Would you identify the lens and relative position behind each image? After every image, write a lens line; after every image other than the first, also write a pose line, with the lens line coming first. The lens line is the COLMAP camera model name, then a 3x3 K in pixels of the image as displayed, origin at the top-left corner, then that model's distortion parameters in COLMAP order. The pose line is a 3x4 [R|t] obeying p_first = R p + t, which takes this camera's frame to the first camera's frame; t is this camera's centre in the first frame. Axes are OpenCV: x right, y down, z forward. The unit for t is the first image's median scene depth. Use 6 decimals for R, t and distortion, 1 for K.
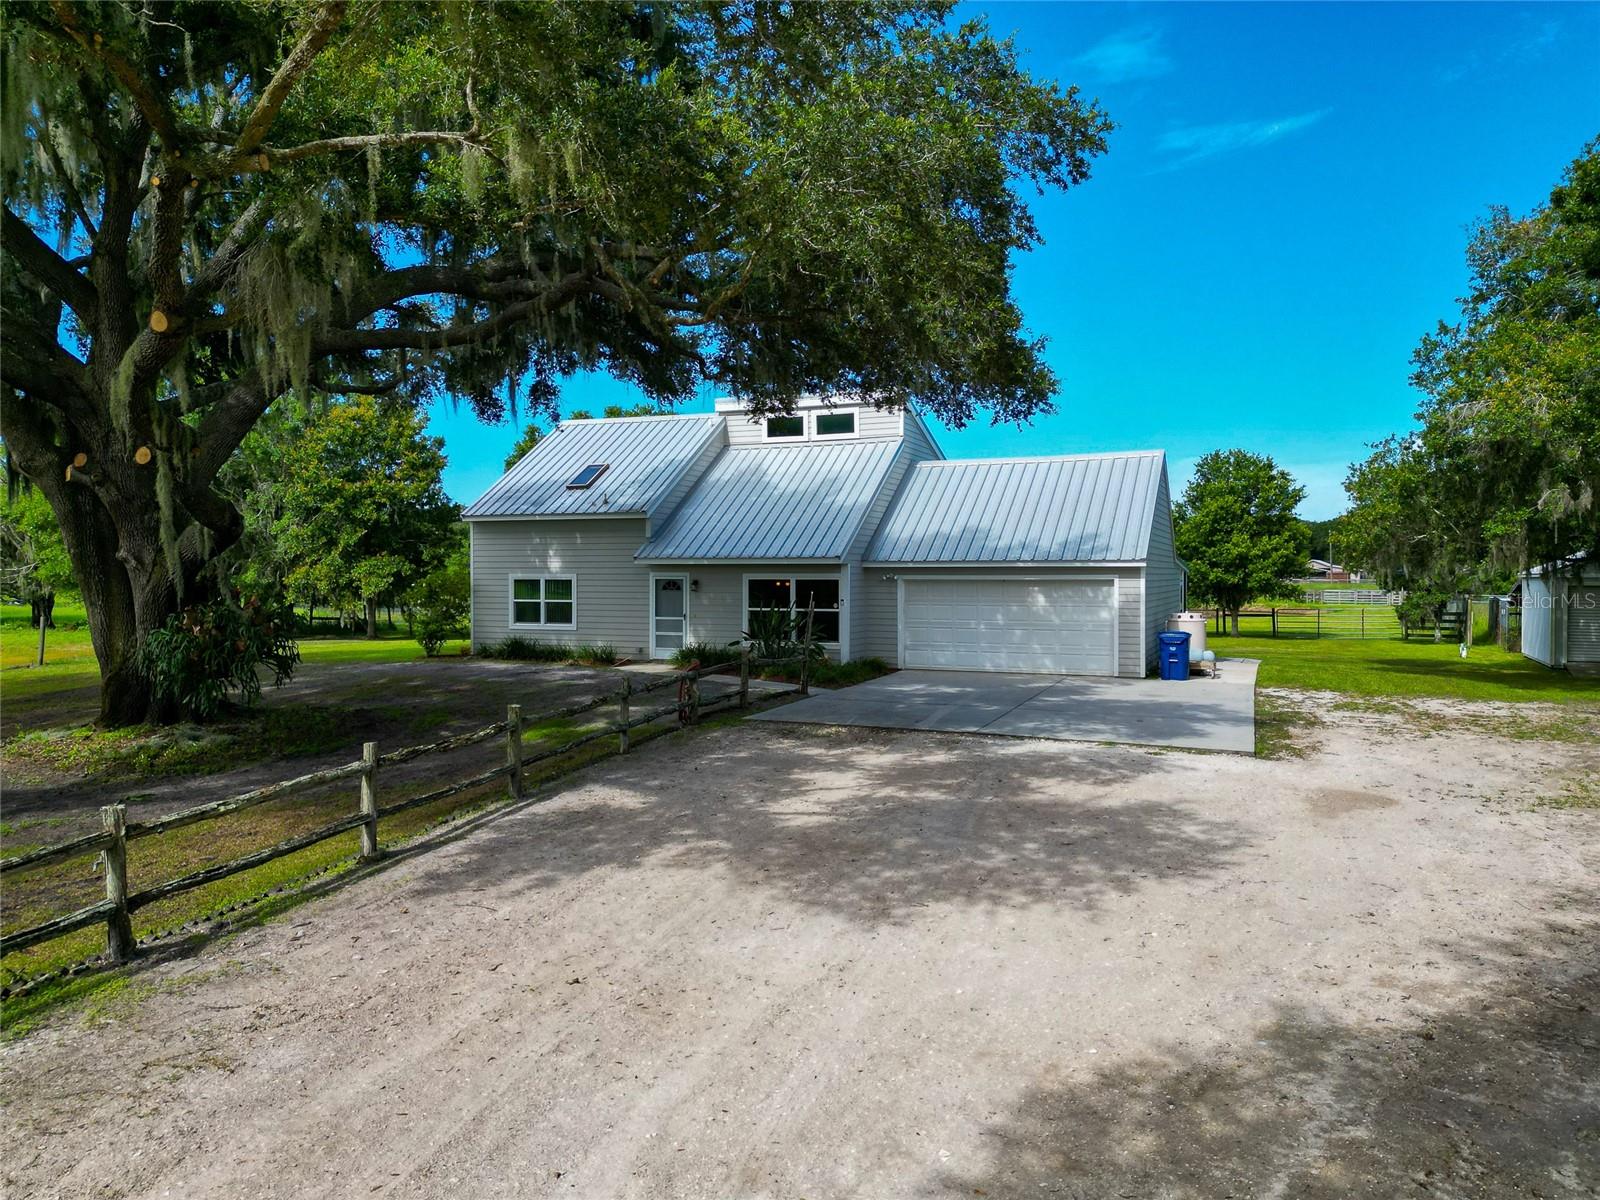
lens RADIAL K [[1144.6, 0, 787.1], [0, 1144.6, 597.7], [0, 0, 1]] dist [0.086135, -0.082161]
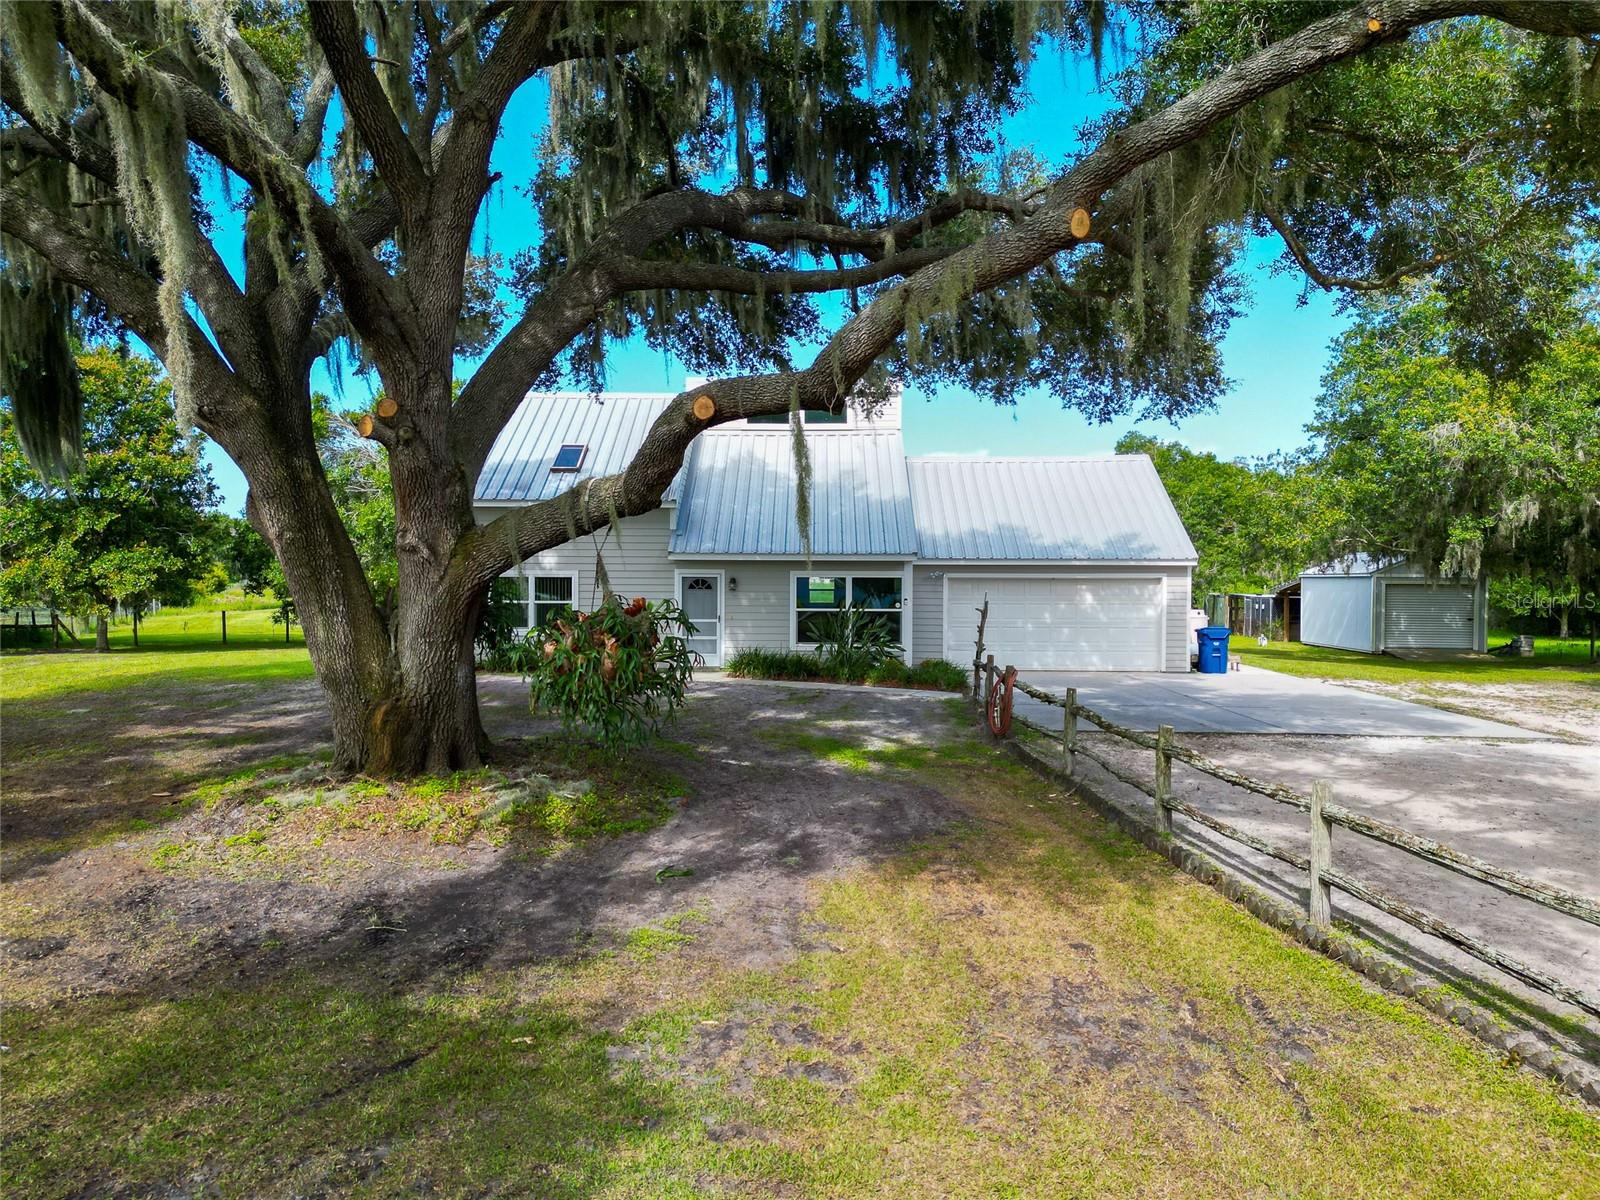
lens RADIAL K [[1144.6, 0, 787.1], [0, 1144.6, 597.7], [0, 0, 1]] dist [0.086135, -0.082161]
pose [[0.927416, -0.004715, 0.374002, -0.389774], [0.004358, 0.999989, 0.001801, -0.001353], [-0.374006, -0.000040, 0.927426, 0.154294]]
